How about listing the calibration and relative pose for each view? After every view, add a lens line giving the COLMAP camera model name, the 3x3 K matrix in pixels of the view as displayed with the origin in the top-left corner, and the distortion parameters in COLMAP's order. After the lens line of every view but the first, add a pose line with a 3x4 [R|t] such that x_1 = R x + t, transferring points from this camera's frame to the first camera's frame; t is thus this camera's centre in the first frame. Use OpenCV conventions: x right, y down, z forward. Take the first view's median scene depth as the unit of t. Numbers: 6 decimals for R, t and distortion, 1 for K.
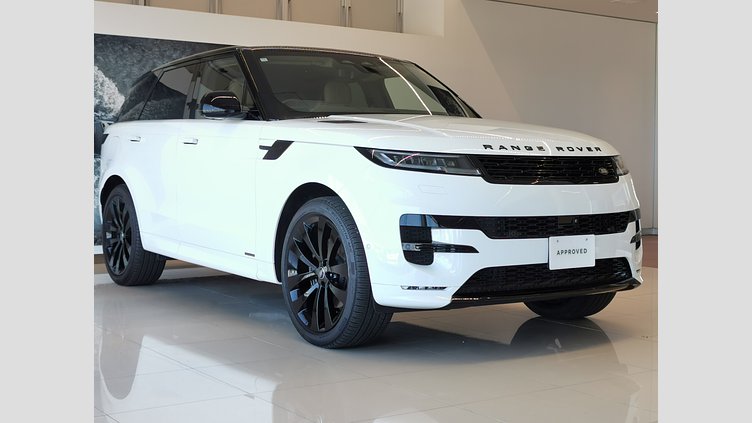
lens RADIAL K [[1164.7, 0, 376.1], [0, 1164.7, 211.4], [0, 0, 1]] dist [-0.053110, 0.000000]
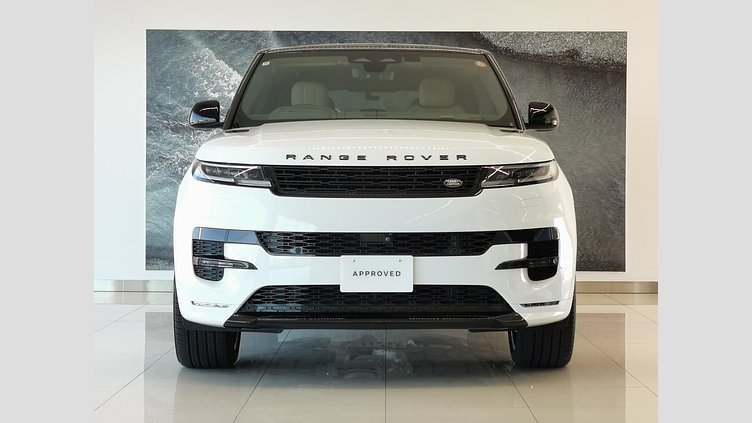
lens RADIAL K [[1872.0, 0, 369.5], [0, 1872.0, 213.7], [0, 0, 1]] dist [0.150145, 0.000000]
pose [[0.765198, 0.008404, -0.643740, 1.097977], [-0.022363, 0.999658, -0.013532, 0.008521], [0.643407, 0.024751, 0.765124, -0.097341]]
